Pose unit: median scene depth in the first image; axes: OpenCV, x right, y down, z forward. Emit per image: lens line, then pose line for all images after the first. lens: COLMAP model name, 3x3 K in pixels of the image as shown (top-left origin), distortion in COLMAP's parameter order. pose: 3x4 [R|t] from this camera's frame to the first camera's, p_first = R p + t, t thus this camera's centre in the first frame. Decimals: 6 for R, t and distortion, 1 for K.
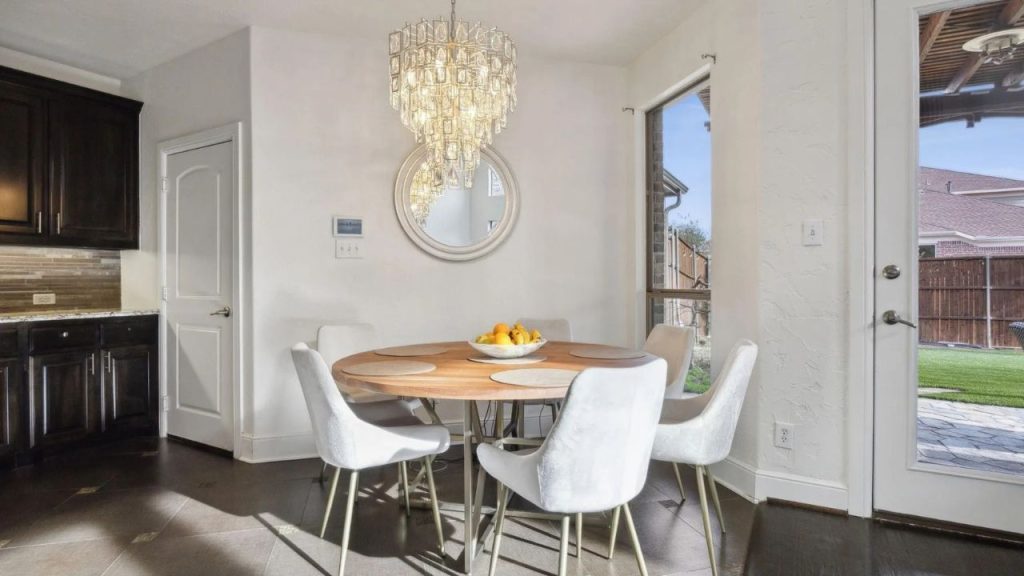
lens RADIAL K [[518.1, 0, 512.6], [0, 518.1, 282.6], [0, 0, 1]] dist [-0.002022, -0.000216]
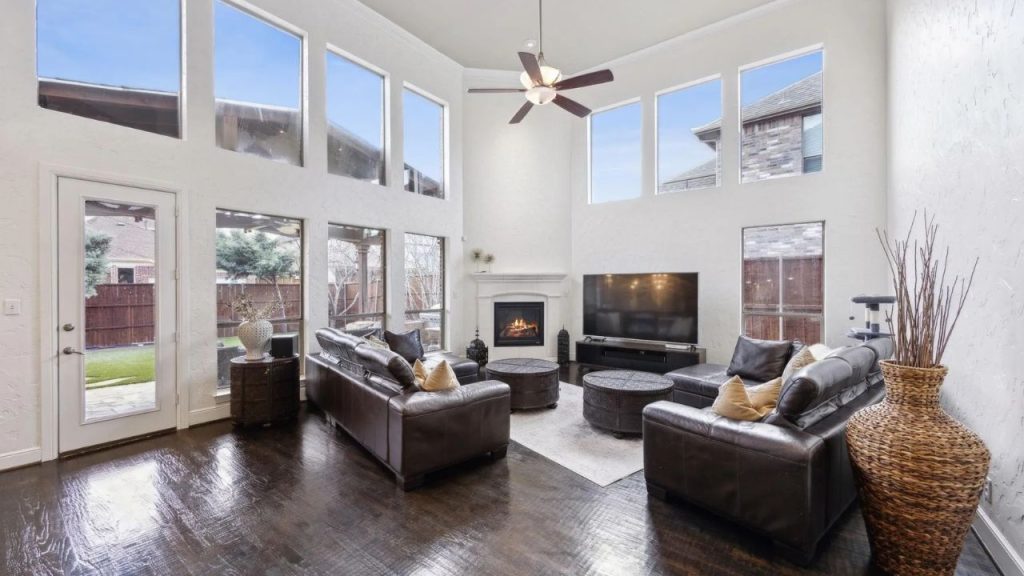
lens RADIAL K [[388.6, 0, 512.5], [0, 388.6, 287.7], [0, 0, 1]] dist [-0.002121, -0.000216]
pose [[0.121287, -0.002645, 0.992614, -0.229572], [0.009571, 0.999953, 0.001495, -0.069233], [-0.992571, 0.009319, 0.121307, -0.374682]]
